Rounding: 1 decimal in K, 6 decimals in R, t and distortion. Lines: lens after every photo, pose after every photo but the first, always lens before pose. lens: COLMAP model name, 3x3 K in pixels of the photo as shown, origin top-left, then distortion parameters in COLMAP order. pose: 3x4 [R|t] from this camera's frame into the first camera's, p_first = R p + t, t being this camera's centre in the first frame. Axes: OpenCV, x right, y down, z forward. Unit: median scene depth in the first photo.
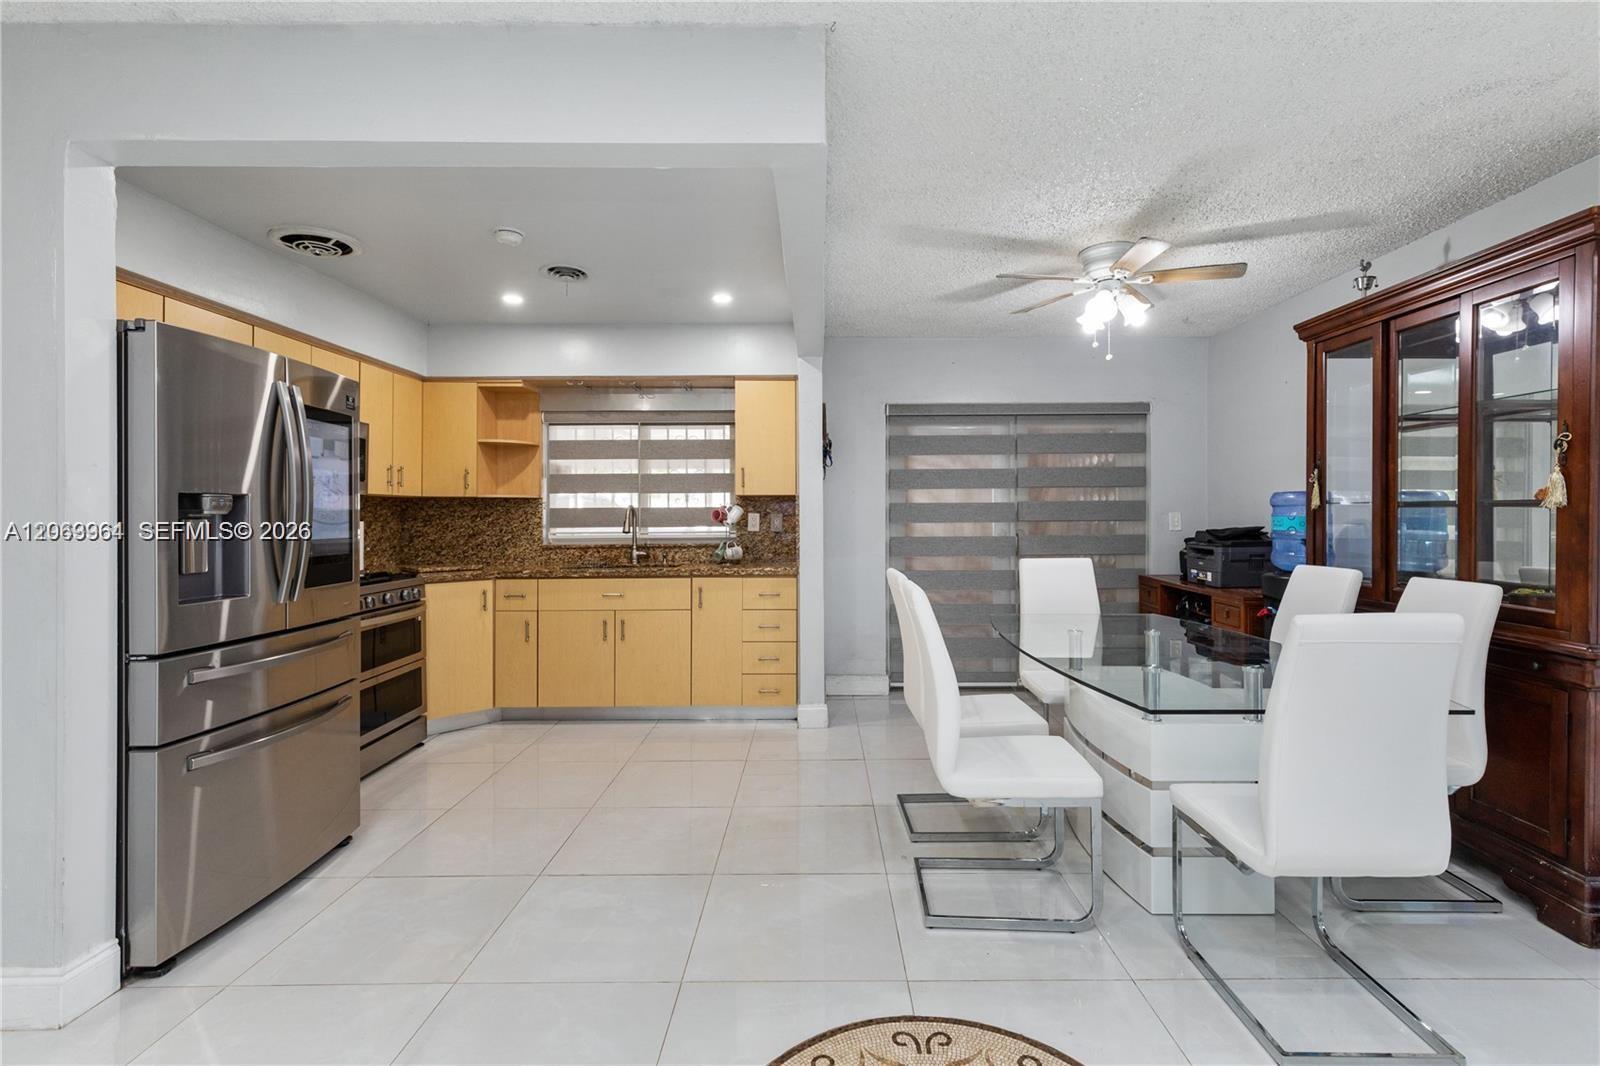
lens RADIAL K [[750.5, 0, 825.6], [0, 750.5, 511.4], [0, 0, 1]] dist [0.001480, -0.000259]
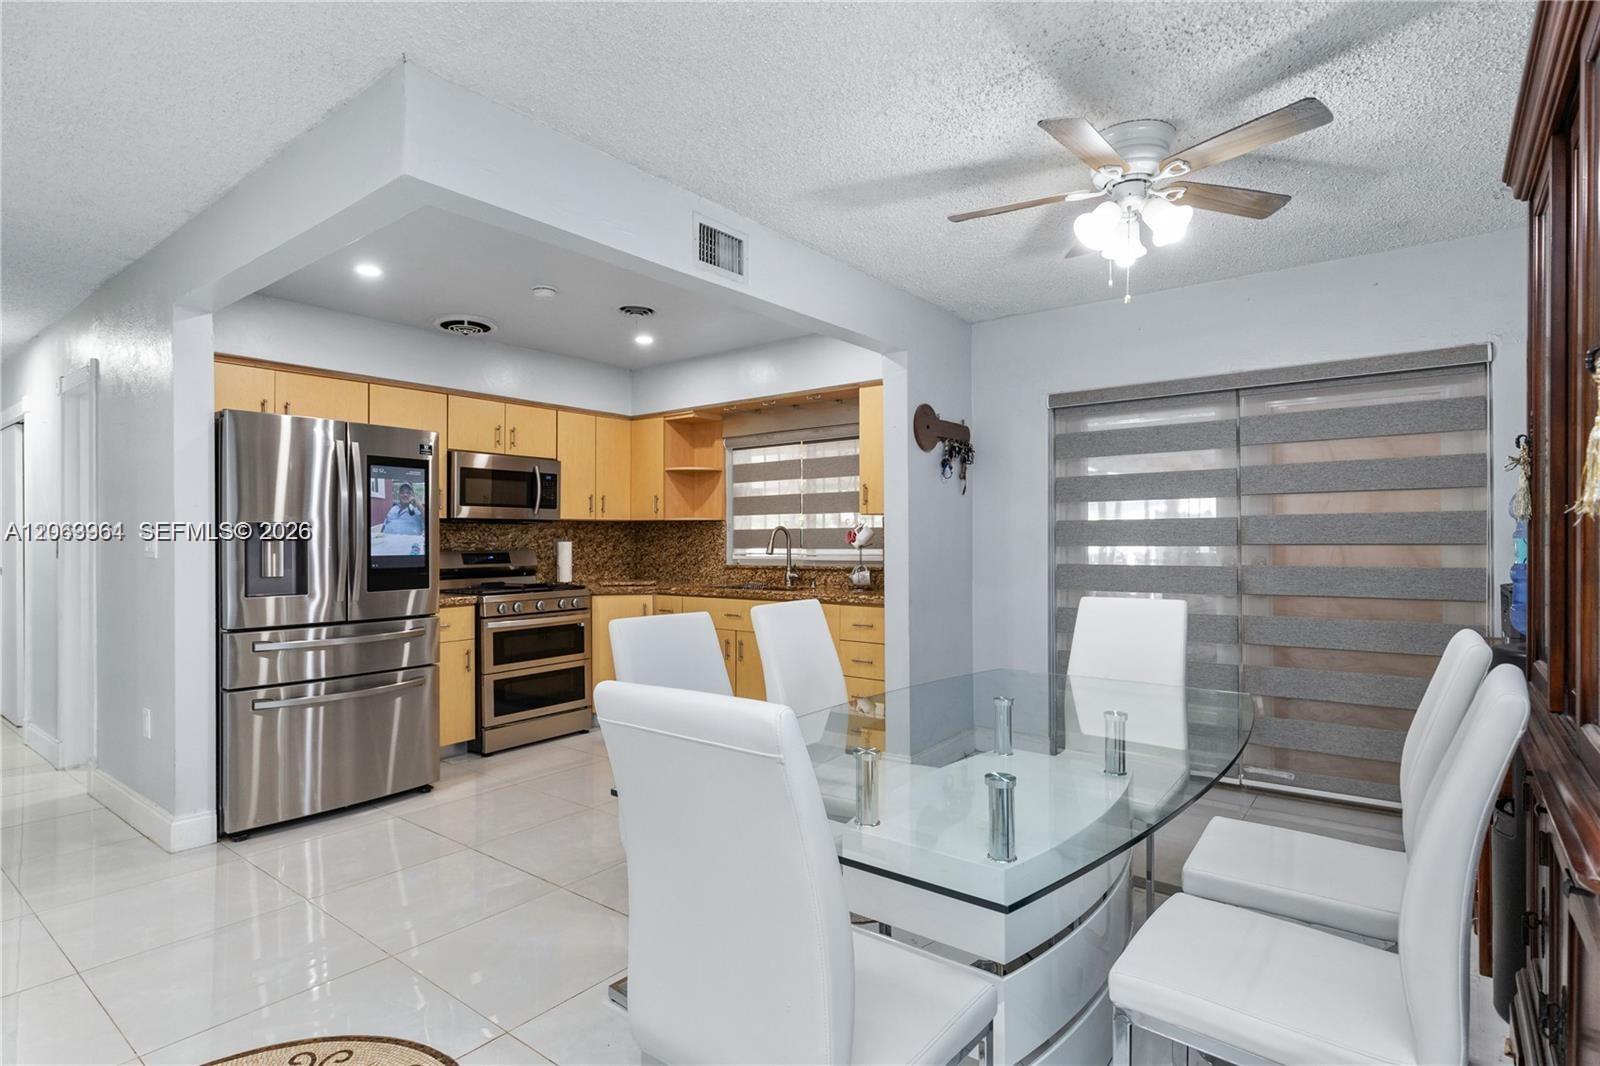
lens RADIAL K [[810.5, 0, 796.0], [0, 810.5, 534.2], [0, 0, 1]] dist [-0.002268, -0.000227]
pose [[0.782828, -0.002470, -0.622233, 0.461882], [0.004732, 0.999987, 0.001984, 0.000156], [0.622220, -0.004497, 0.782829, 0.195367]]
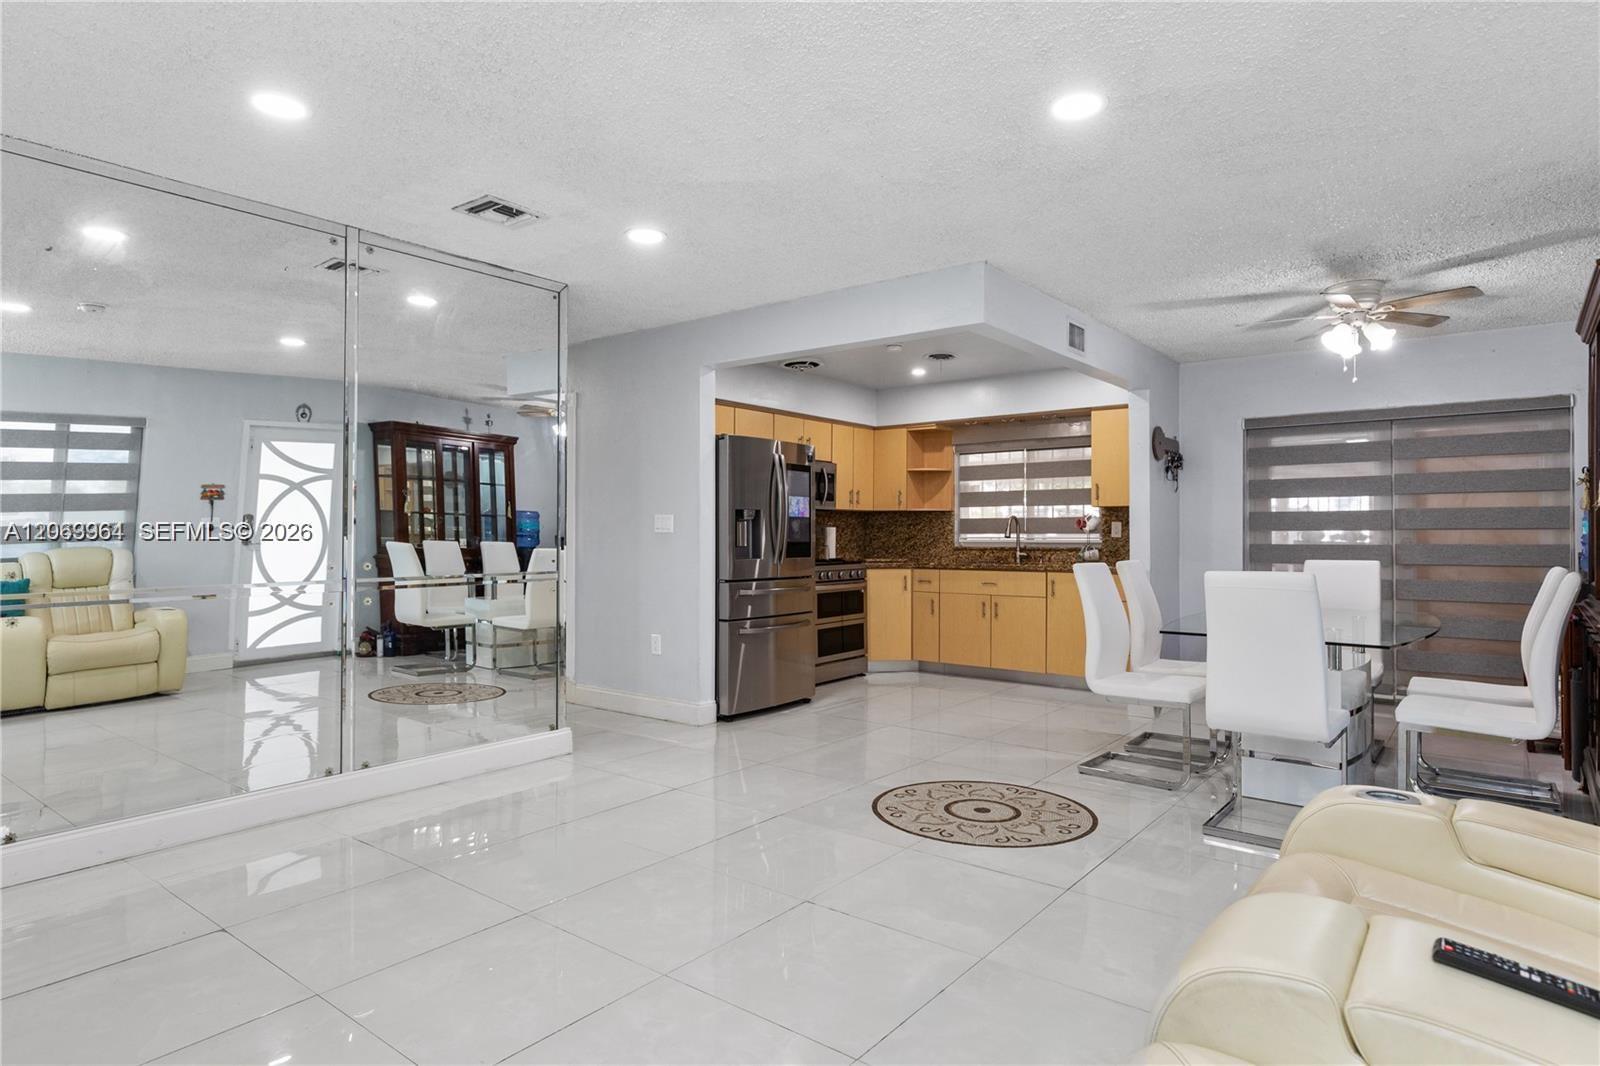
lens RADIAL K [[905.4, 0, 790.1], [0, 905.4, 523.4], [0, 0, 1]] dist [0.003677, -0.000243]
pose [[0.776805, -0.002291, -0.629738, 0.449197], [-0.001323, 0.999985, -0.005269, 0.014561], [0.629740, 0.004926, 0.776790, -0.463250]]
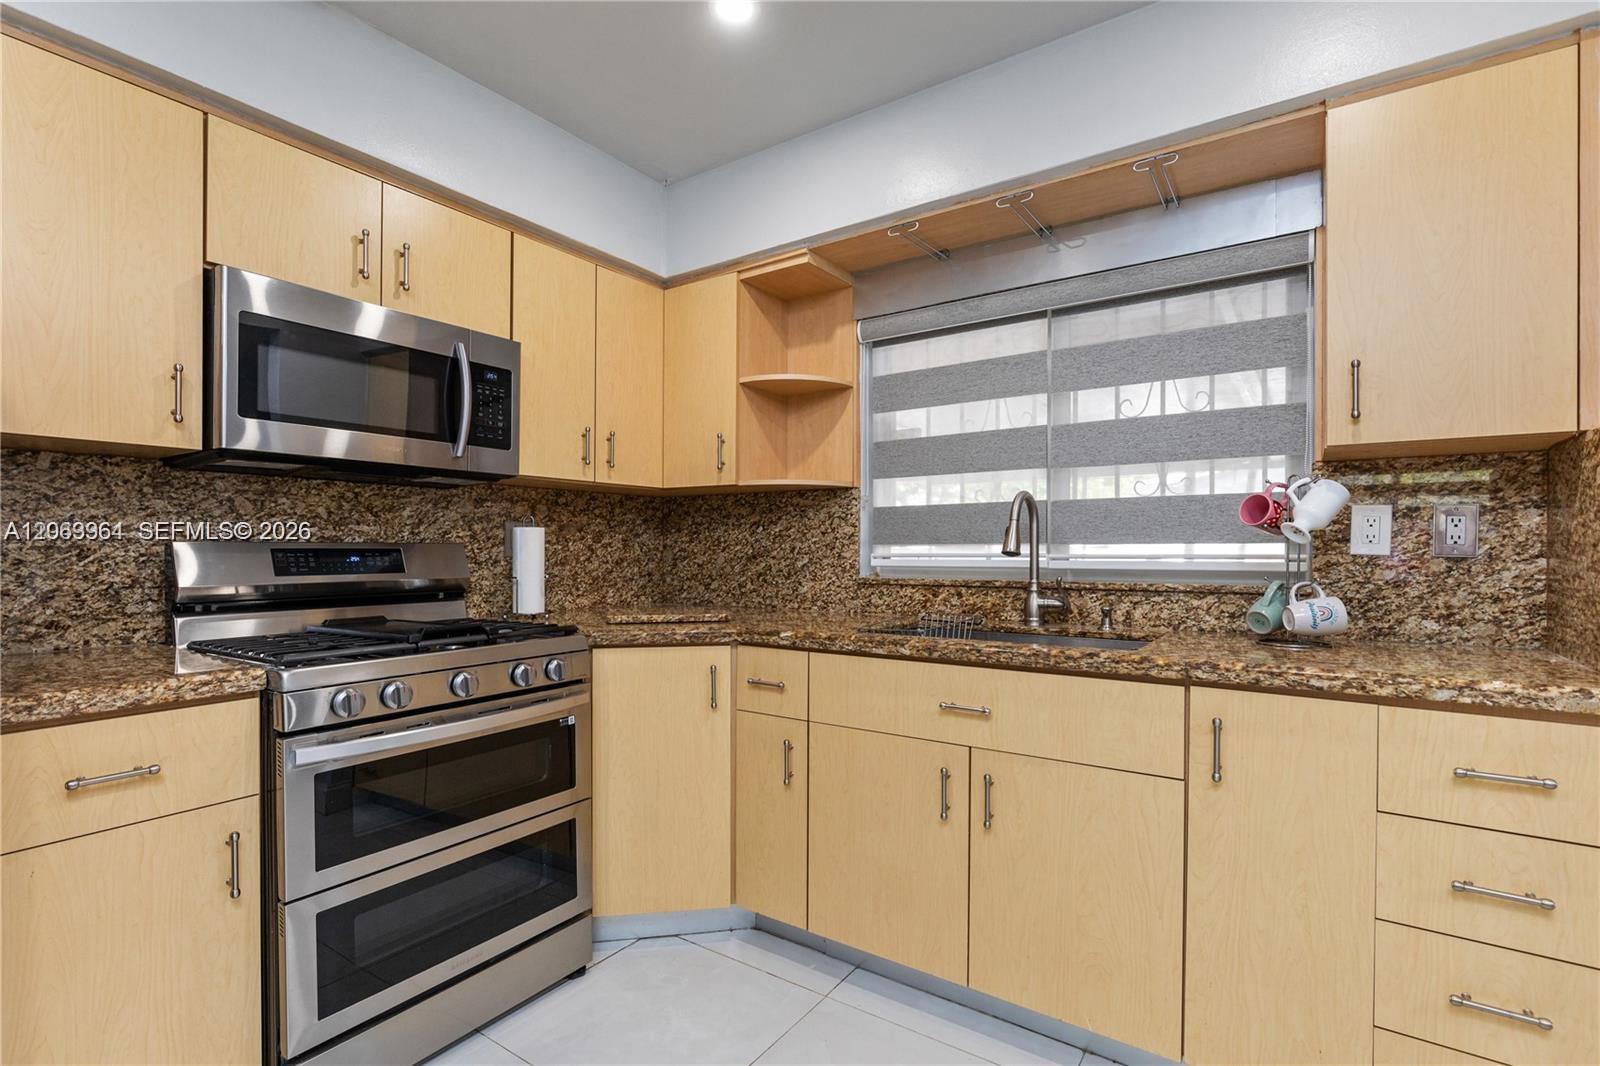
lens RADIAL K [[752.6, 0, 785.1], [0, 752.6, 553.3], [0, 0, 1]] dist [-0.000547, -0.000081]
pose [[0.810314, 0.008069, -0.585941, -0.127223], [-0.001299, 0.999927, 0.011973, 0.024756], [0.585995, -0.008940, 0.810265, 0.619949]]
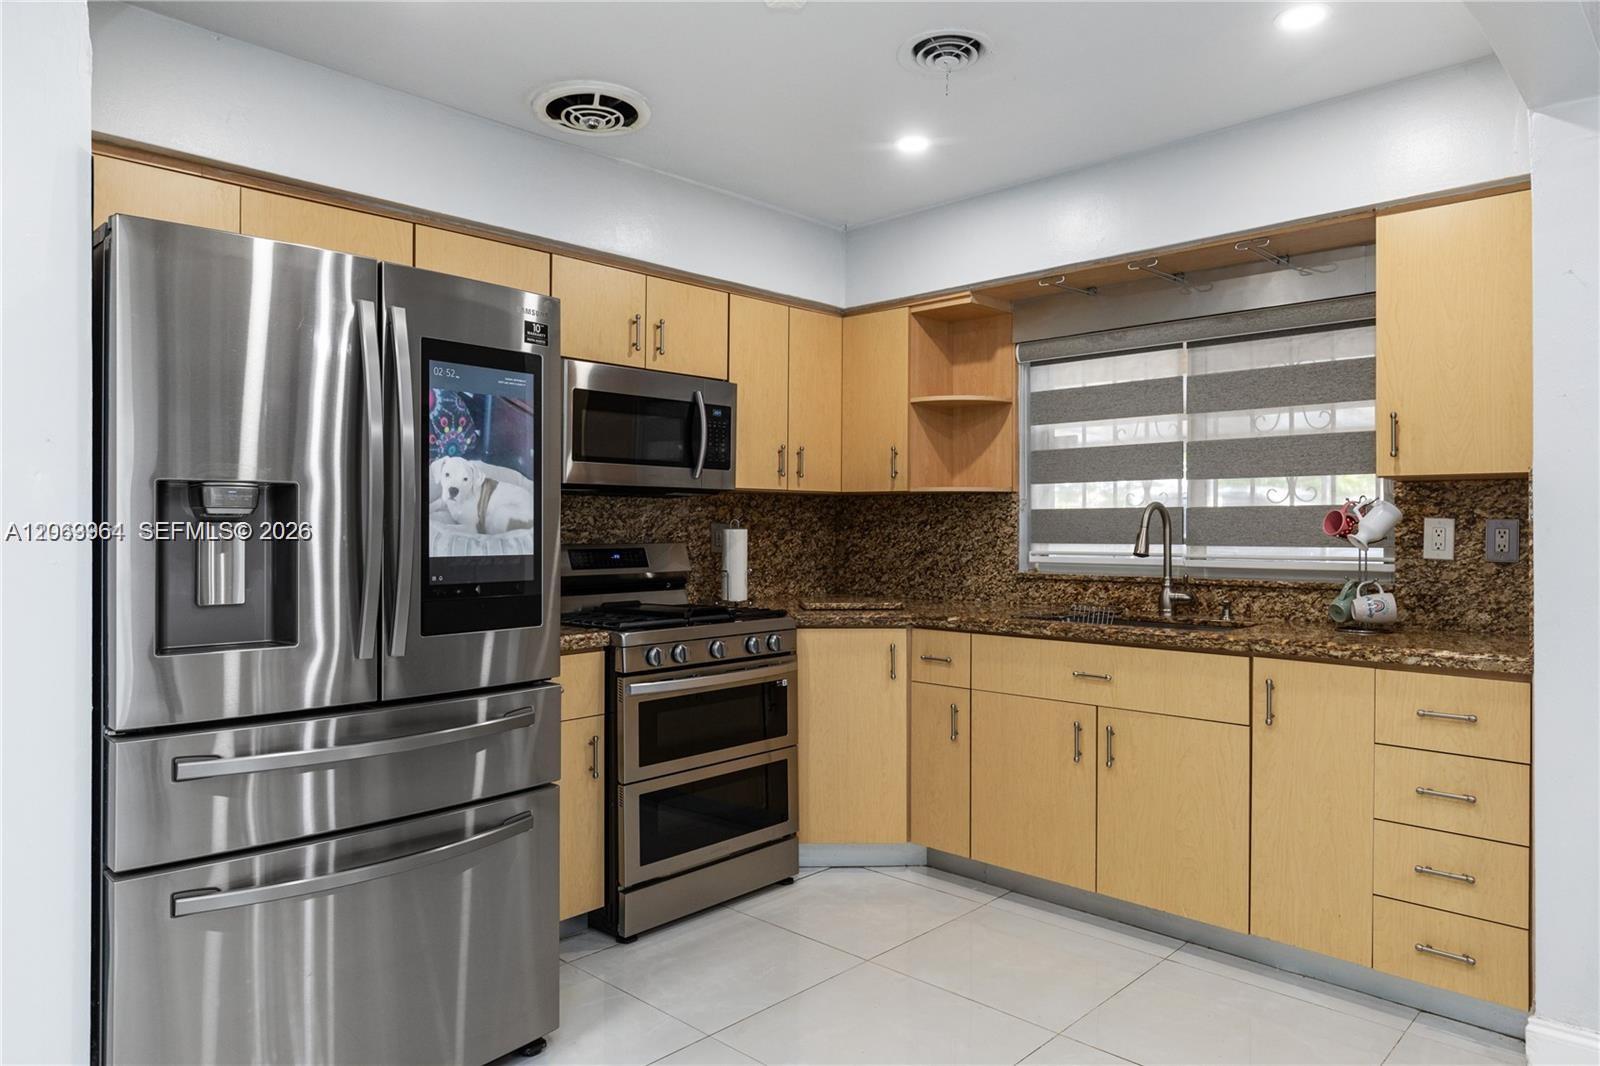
lens RADIAL K [[1019.8, 0, 782.5], [0, 1019.8, 523.0], [0, 0, 1]] dist [-0.002453, 0.000717]
pose [[0.707820, 0.003404, -0.706384, 0.060022], [-0.000698, 0.999991, 0.004119, 0.003603], [0.706392, -0.002422, 0.707817, 0.352542]]
